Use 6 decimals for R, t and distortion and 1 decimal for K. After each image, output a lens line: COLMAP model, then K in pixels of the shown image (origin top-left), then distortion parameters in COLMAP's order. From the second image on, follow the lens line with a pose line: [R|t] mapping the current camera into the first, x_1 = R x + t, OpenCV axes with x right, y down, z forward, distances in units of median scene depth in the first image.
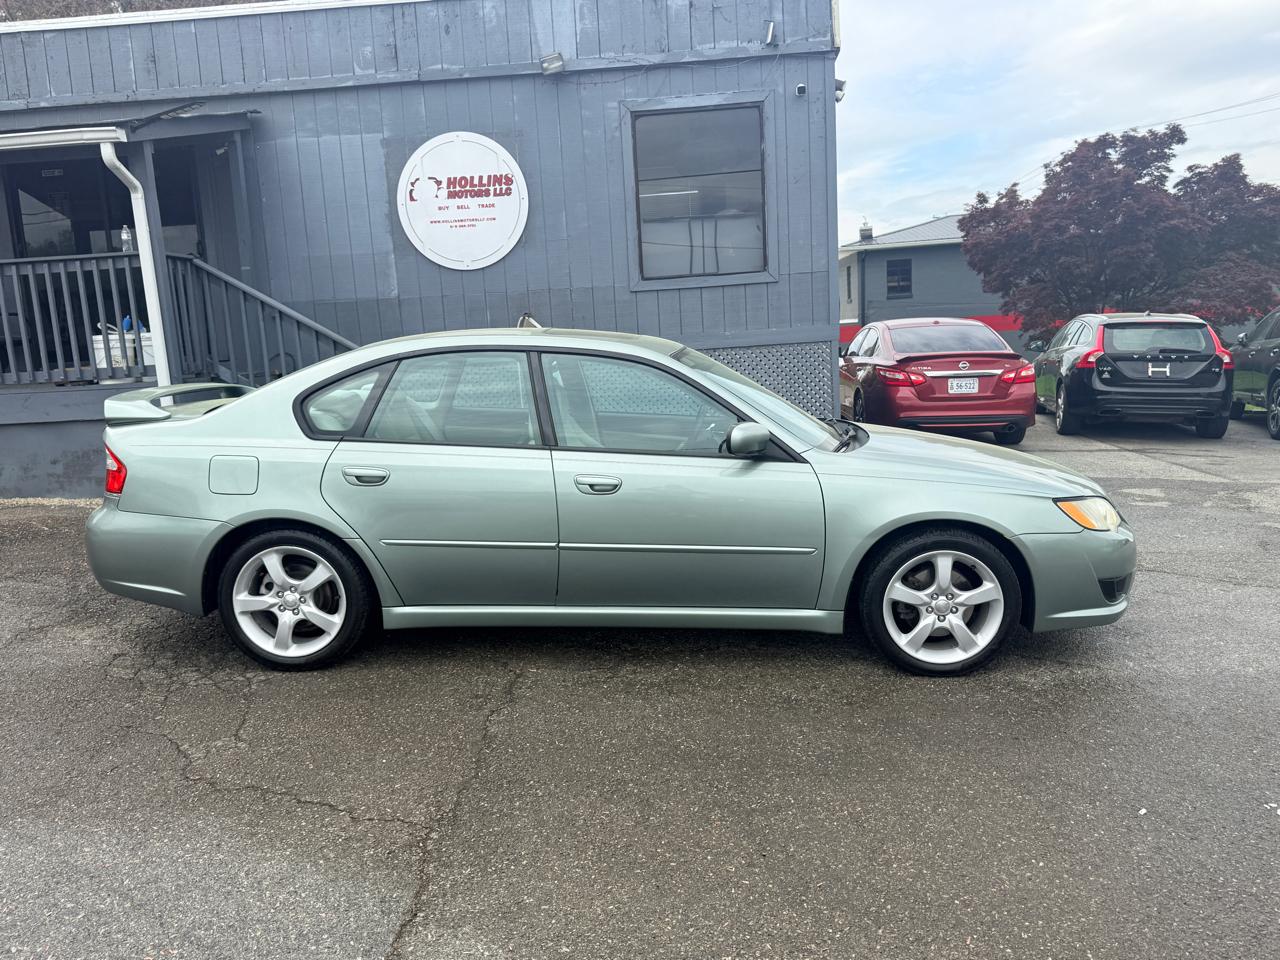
lens RADIAL K [[993.5, 0, 640.1], [0, 993.5, 483.5], [0, 0, 1]] dist [0.031890, -0.042103]
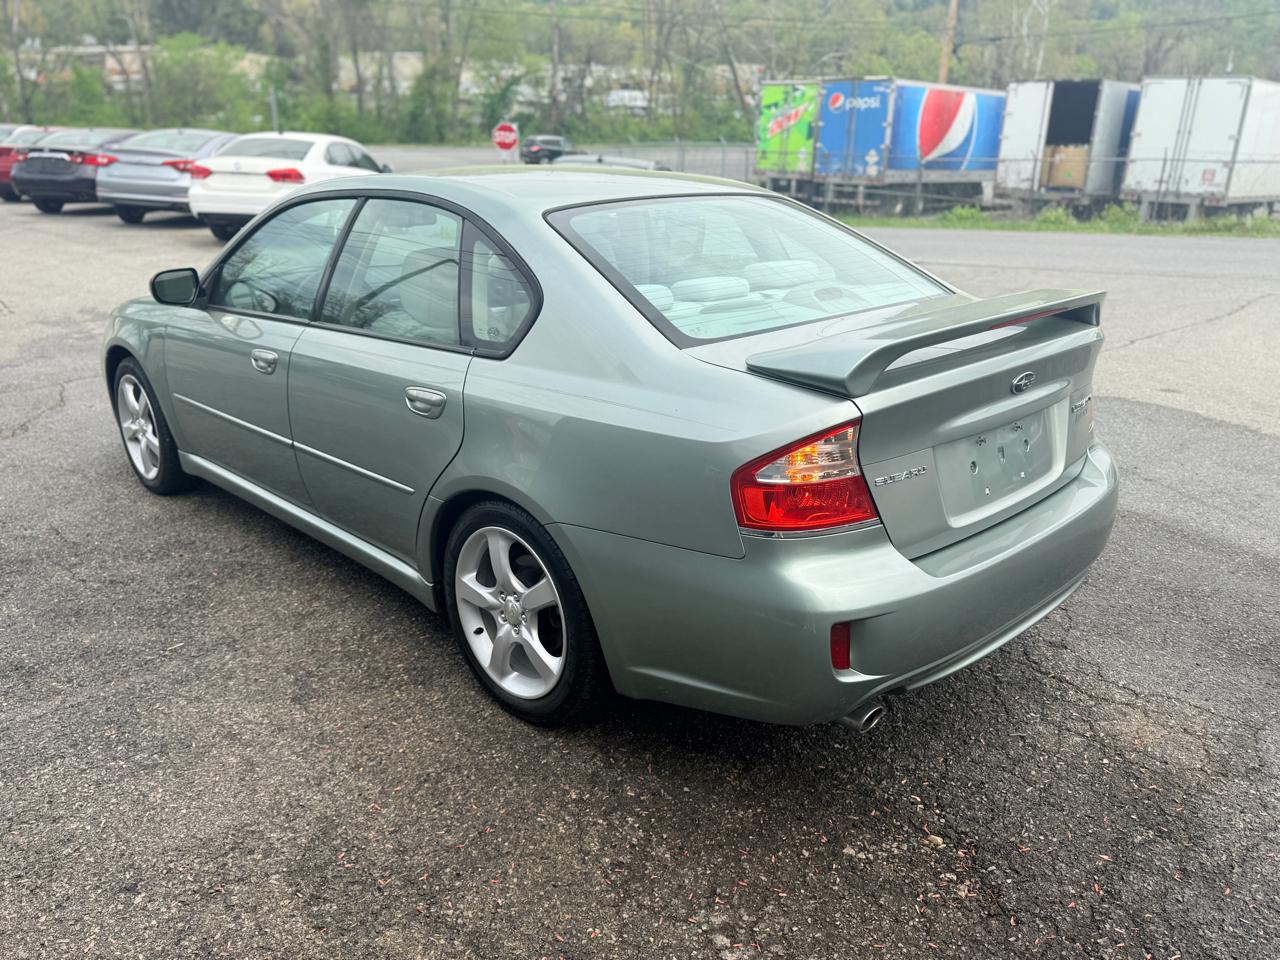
lens RADIAL K [[993.5, 0, 640.5], [0, 993.5, 486.6], [0, 0, 1]] dist [0.031890, -0.042103]
pose [[-0.729240, -0.219724, 0.648020, -0.357898], [0.116333, 0.893442, 0.433853, -0.131270], [-0.674296, 0.391769, -0.625973, 0.775241]]
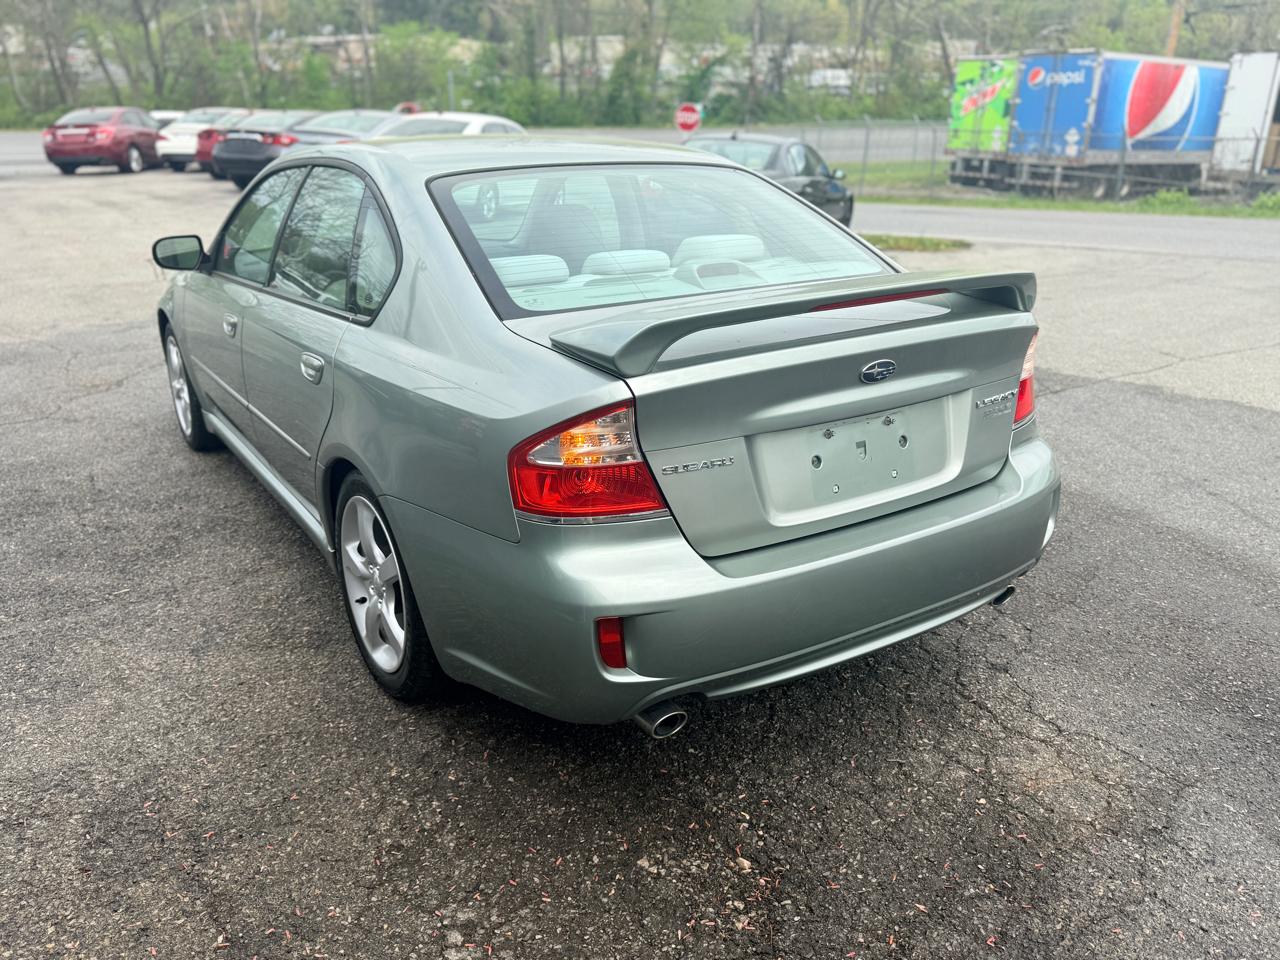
lens RADIAL K [[993.5, 0, 643.0], [0, 993.5, 484.4], [0, 0, 1]] dist [0.031890, -0.042103]
pose [[-0.585666, -0.268681, 0.764726, -0.408225], [0.141683, 0.895002, 0.422962, -0.113882], [-0.798073, 0.356064, -0.486105, 0.702538]]
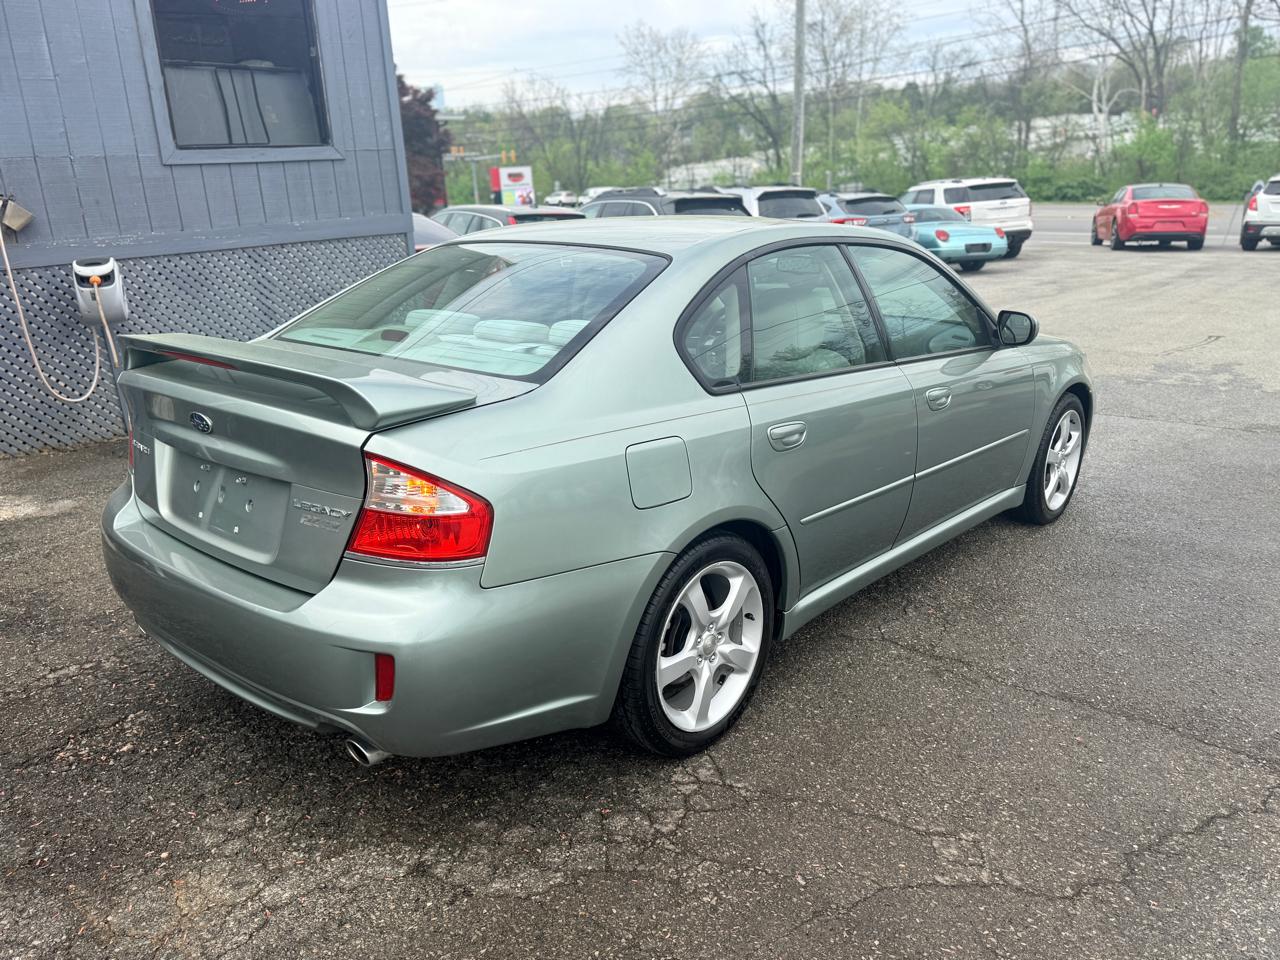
lens RADIAL K [[993.5, 0, 644.2], [0, 993.5, 481.3], [0, 0, 1]] dist [0.031890, -0.042103]
pose [[0.622368, -0.208835, 0.754352, -0.385041], [0.130179, 0.977945, 0.163331, -0.044925], [-0.771824, -0.003451, 0.635827, 0.283299]]
